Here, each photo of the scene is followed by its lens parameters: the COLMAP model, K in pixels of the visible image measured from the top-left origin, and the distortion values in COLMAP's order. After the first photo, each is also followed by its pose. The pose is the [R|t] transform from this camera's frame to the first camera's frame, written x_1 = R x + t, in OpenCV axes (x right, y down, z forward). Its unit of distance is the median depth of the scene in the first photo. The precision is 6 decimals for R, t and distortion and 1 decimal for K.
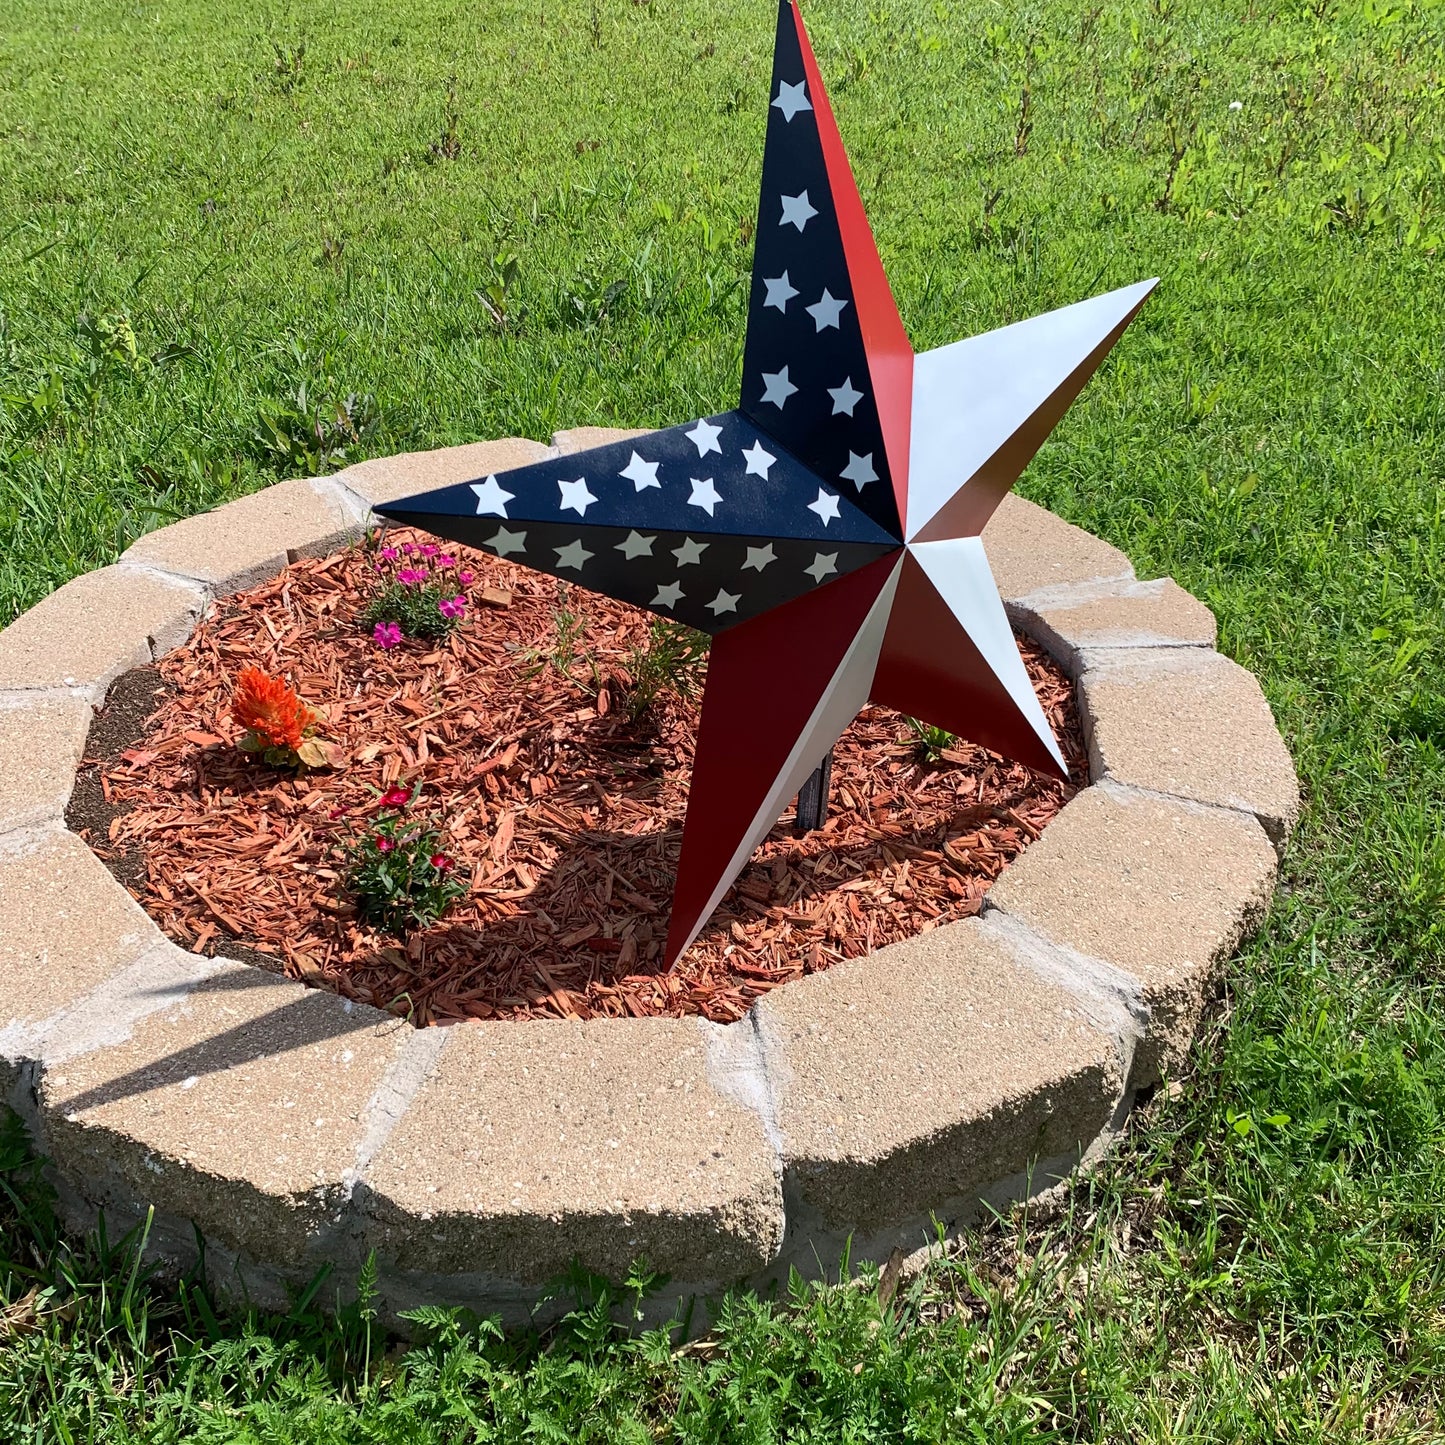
lens RADIAL K [[1485.1, 0, 740.5], [0, 1485.1, 743.1], [0, 0, 1]] dist [0.192039, -0.572454]
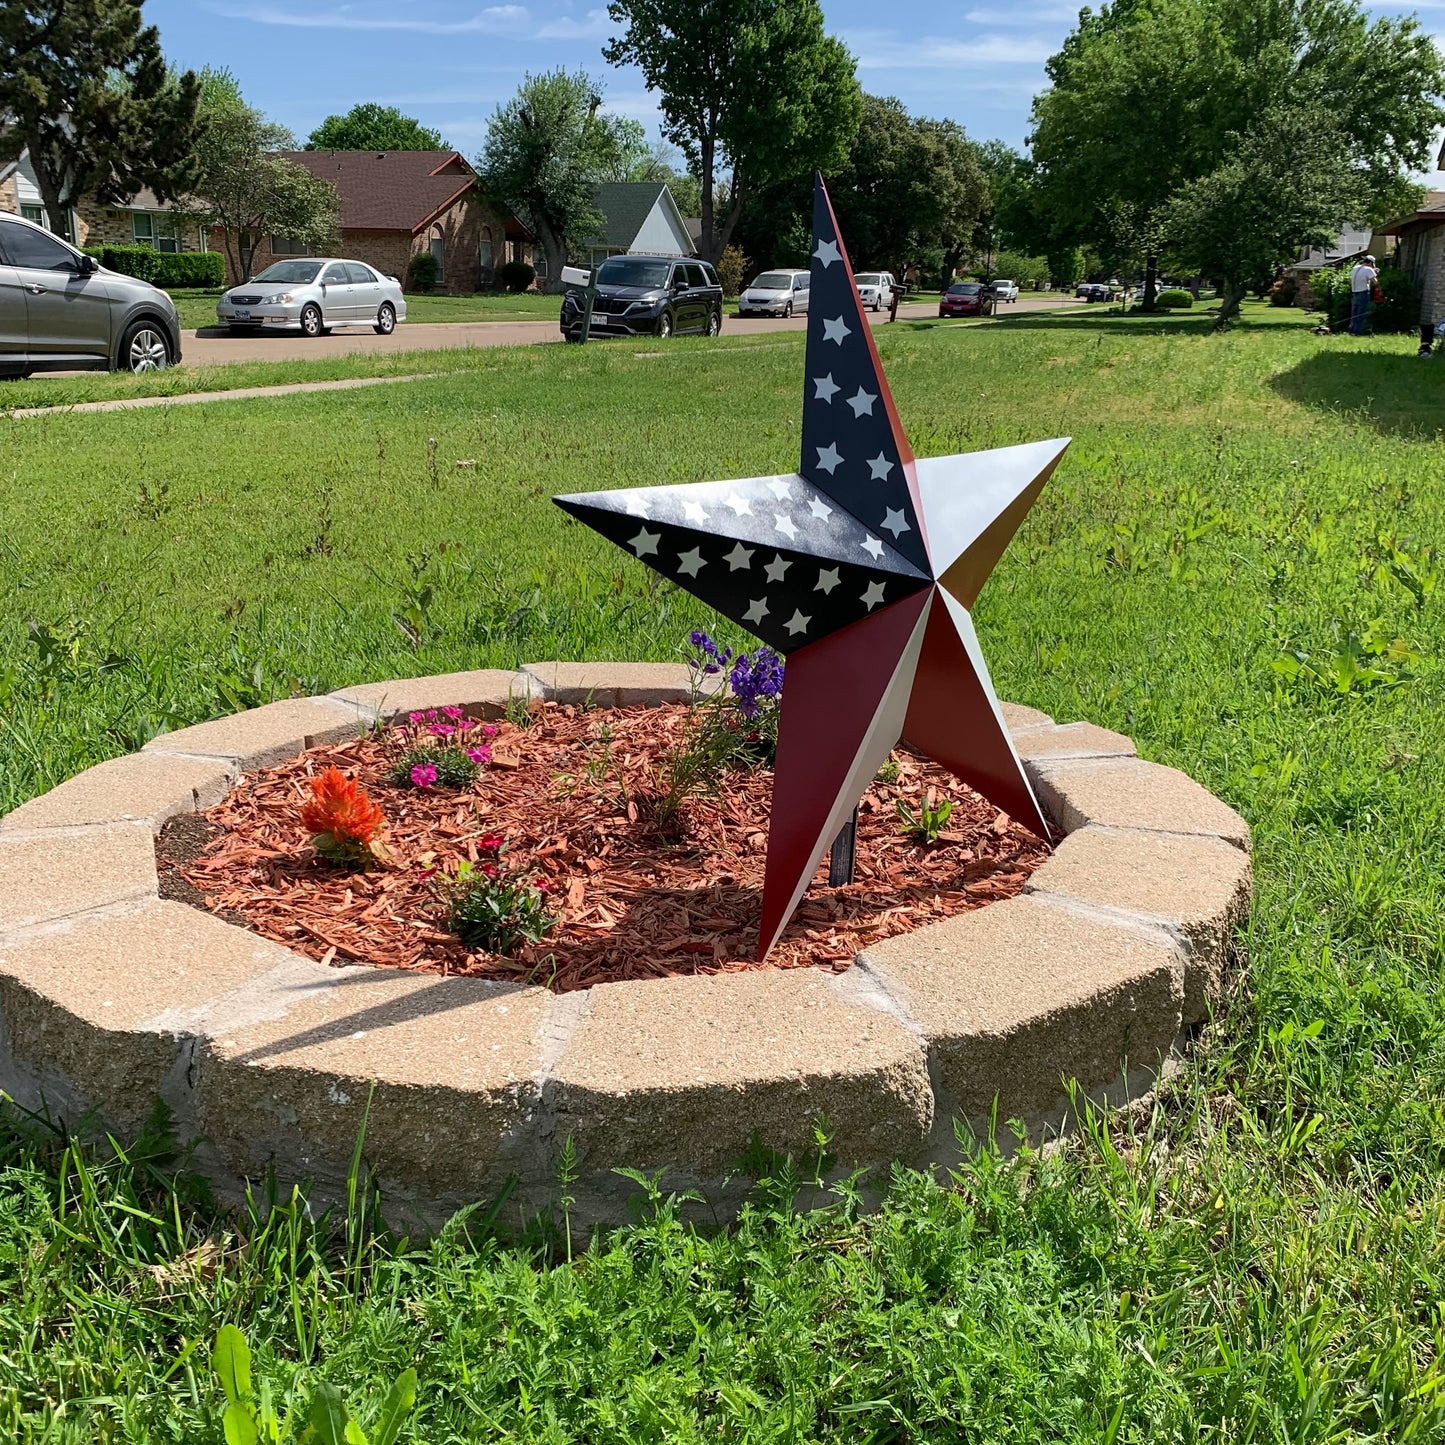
lens RADIAL K [[1483.4, 0, 734.0], [0, 1483.4, 722.5], [0, 0, 1]] dist [0.194498, -0.612011]
pose [[0.987183, -0.032151, 0.156318, -0.215022], [0.081521, 0.943655, -0.320733, 0.308806], [-0.137199, 0.329365, 0.934182, -0.077583]]
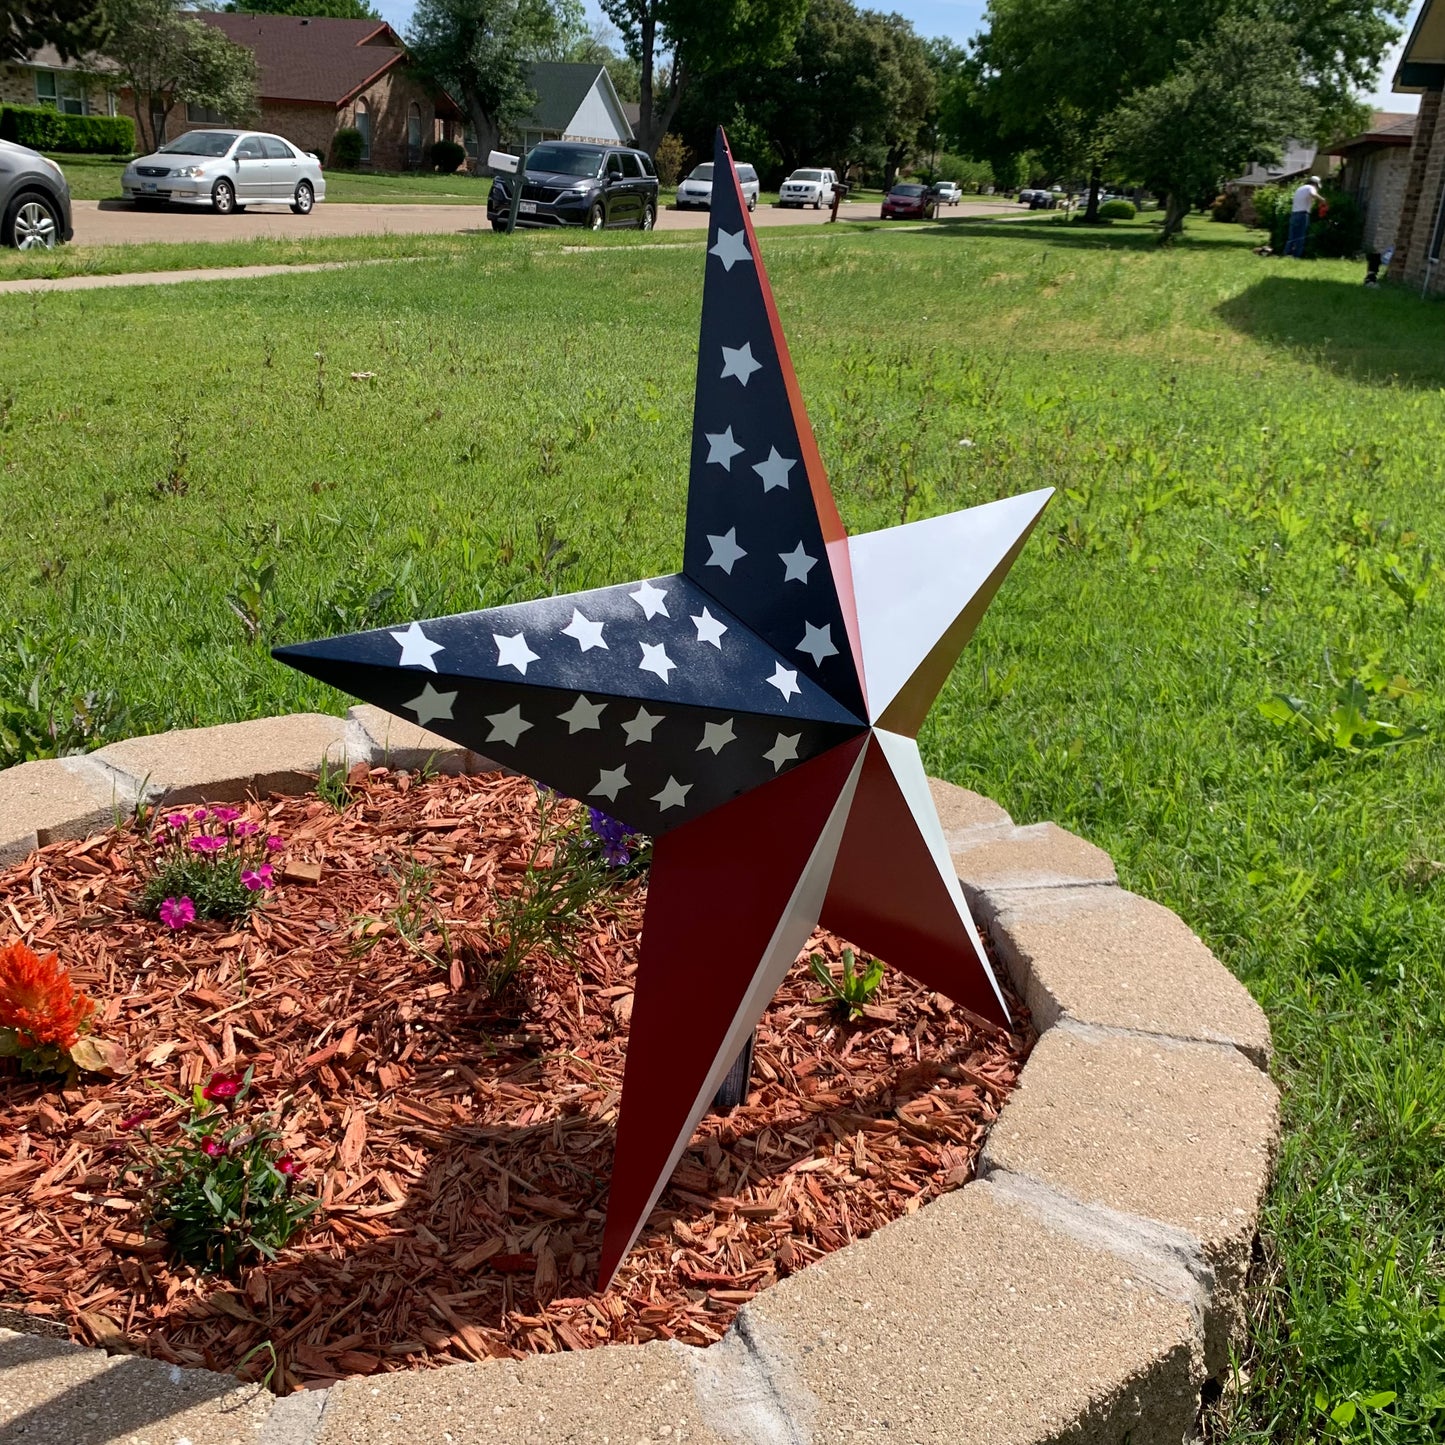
lens RADIAL K [[1494.4, 0, 742.6], [0, 1494.4, 701.3], [0, 0, 1]] dist [0.105858, -0.276047]
pose [[0.977966, -0.014948, 0.208227, -0.123570], [0.071384, 0.961255, -0.266258, 0.067937], [-0.196179, 0.275256, 0.941142, 0.164500]]
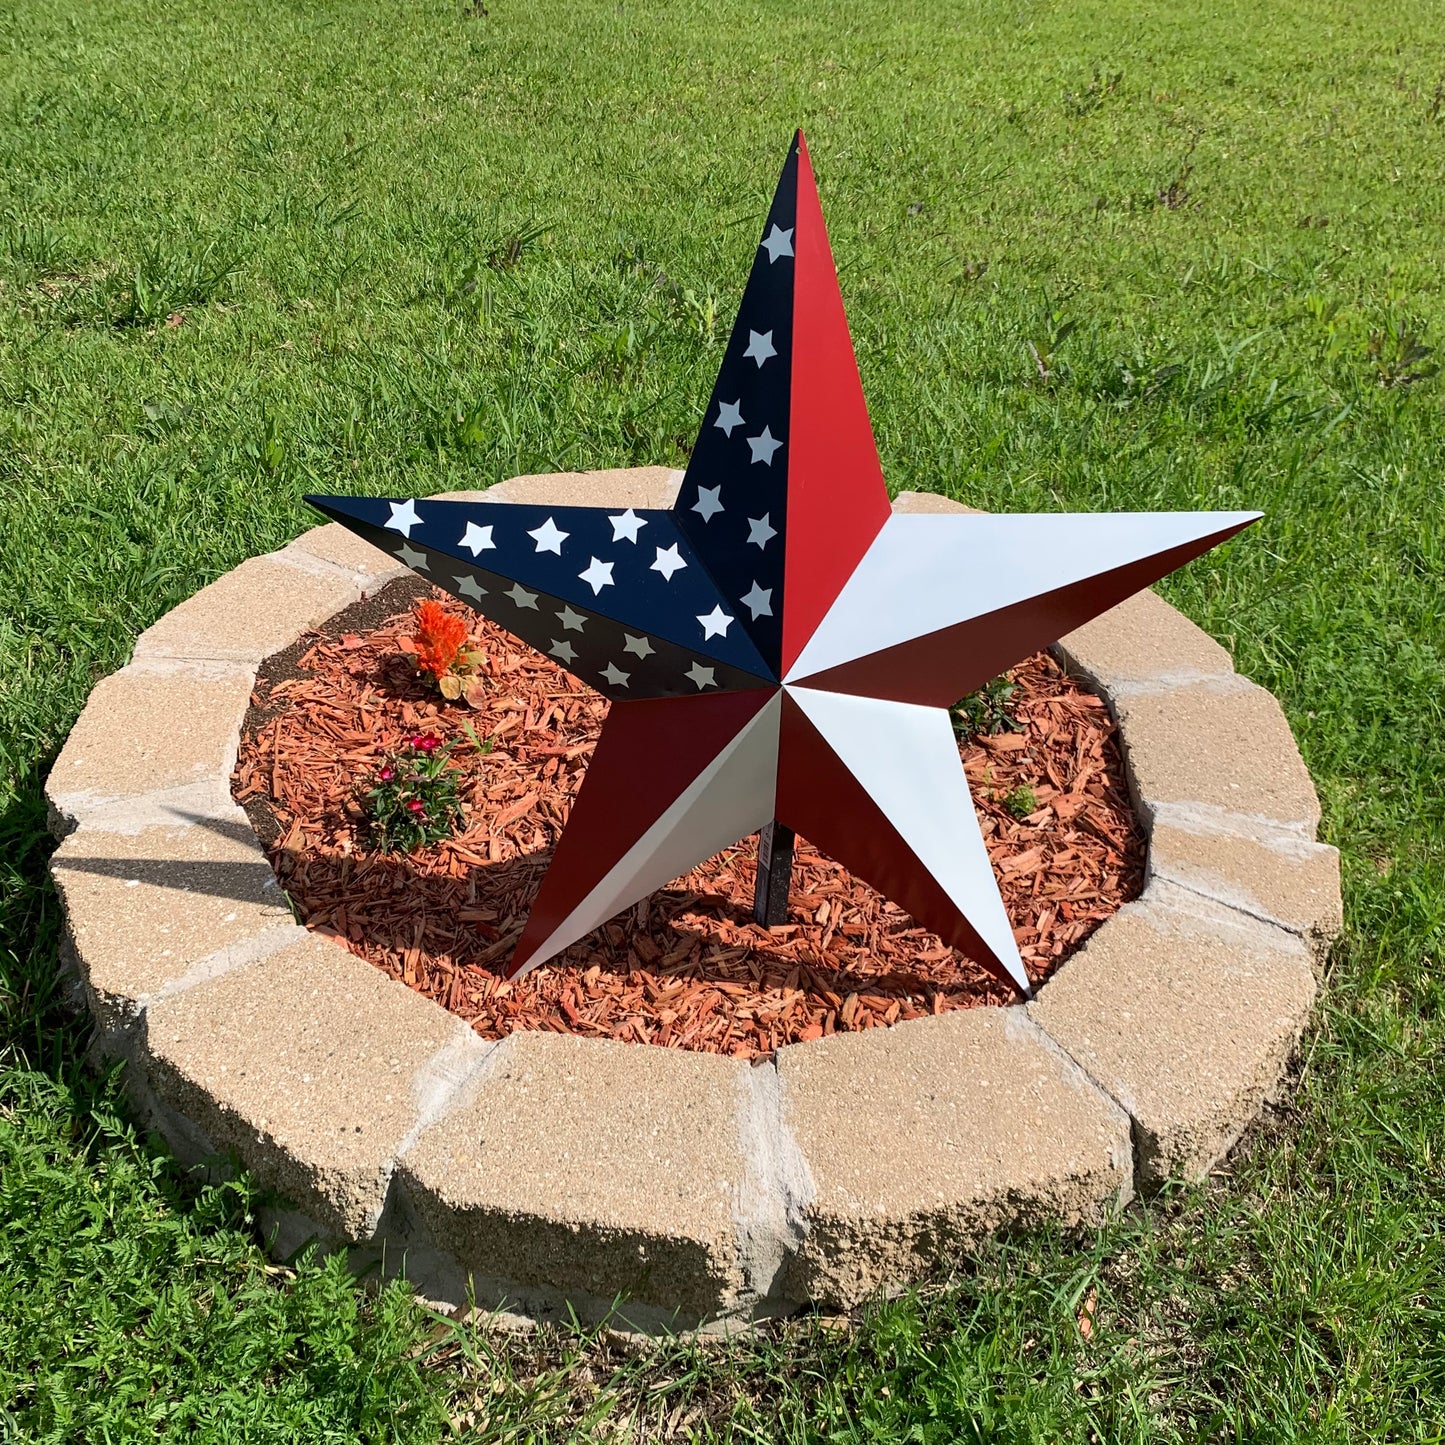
lens RADIAL K [[1478.9, 0, 722.9], [0, 1478.9, 718.3], [0, 0, 1]] dist [0.187884, -0.562319]
pose [[0.803131, 0.354555, -0.478822, 0.485013], [-0.359805, 0.929190, 0.084537, -0.156284], [0.474890, 0.104388, 0.873832, 0.093666]]
